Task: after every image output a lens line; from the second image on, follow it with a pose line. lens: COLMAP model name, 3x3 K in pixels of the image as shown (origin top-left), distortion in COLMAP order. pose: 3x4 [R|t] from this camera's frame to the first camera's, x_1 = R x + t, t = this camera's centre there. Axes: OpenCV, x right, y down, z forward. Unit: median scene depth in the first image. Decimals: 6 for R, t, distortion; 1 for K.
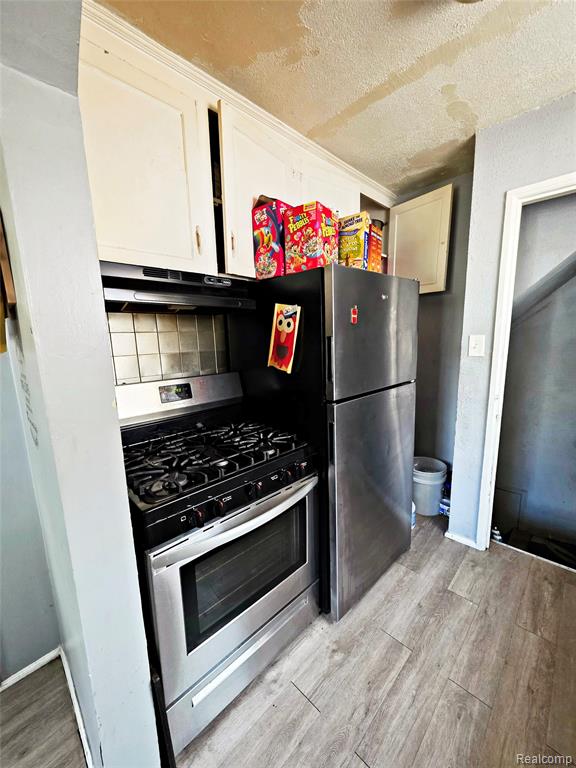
lens RADIAL K [[309.1, 0, 290.5], [0, 309.1, 387.8], [0, 0, 1]] dist [0.002432, -0.000735]
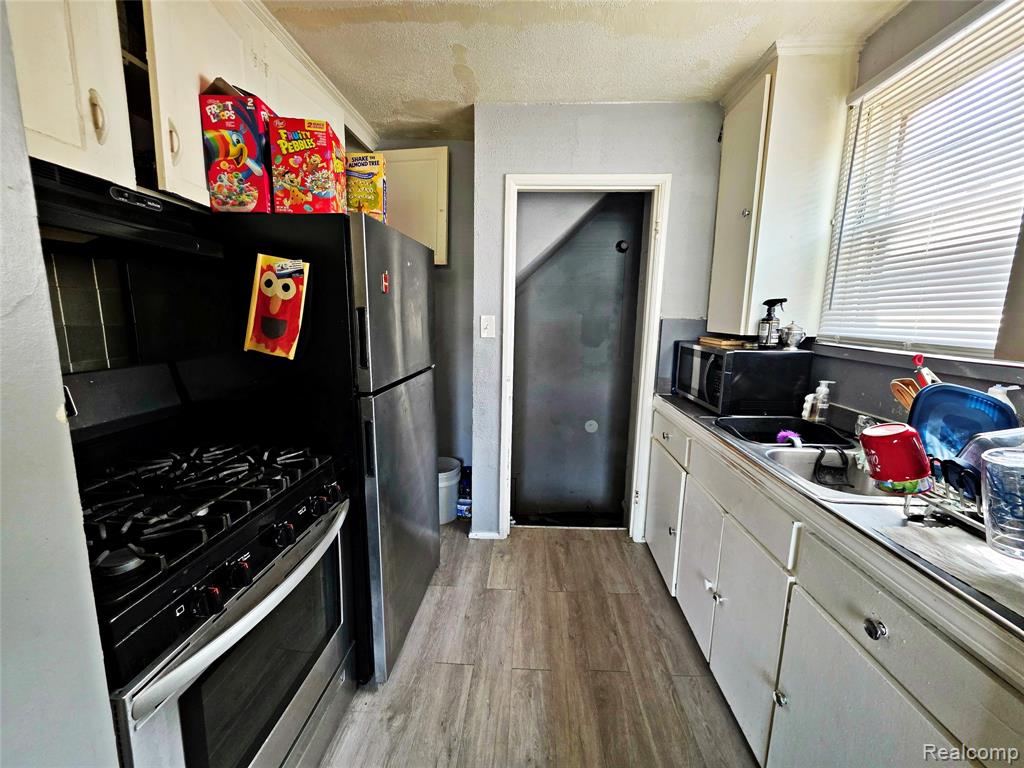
lens RADIAL K [[412.1, 0, 511.2], [0, 412.1, 381.6], [0, 0, 1]] dist [0.002432, -0.000735]
pose [[0.746810, -0.067761, 0.661577, -0.242787], [0.076371, 0.996953, 0.015901, 0.023561], [-0.660638, 0.038650, 0.749709, 0.004127]]
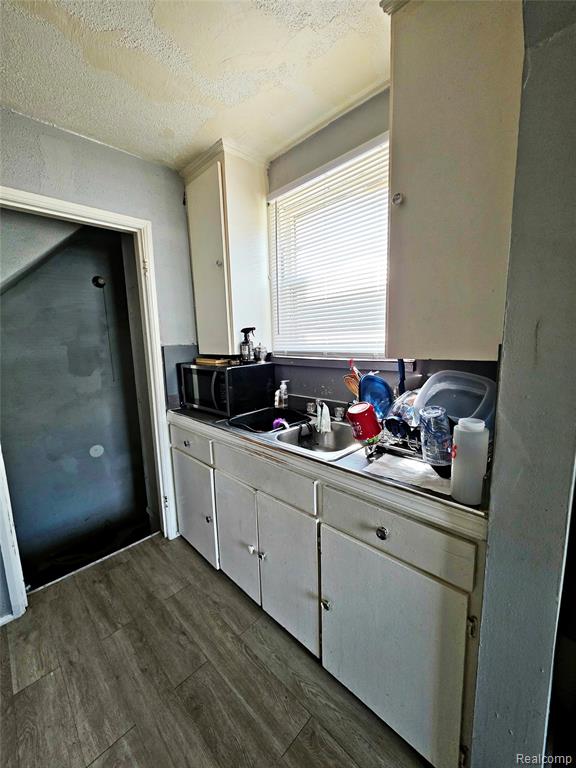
lens RADIAL K [[309.1, 0, 290.7], [0, 309.1, 386.1], [0, 0, 1]] dist [0.002432, -0.000735]
pose [[0.002443, -0.123015, 0.992402, -0.149142], [0.199081, 0.972599, 0.120071, -0.021746], [-0.979980, 0.197275, 0.026866, 0.221898]]
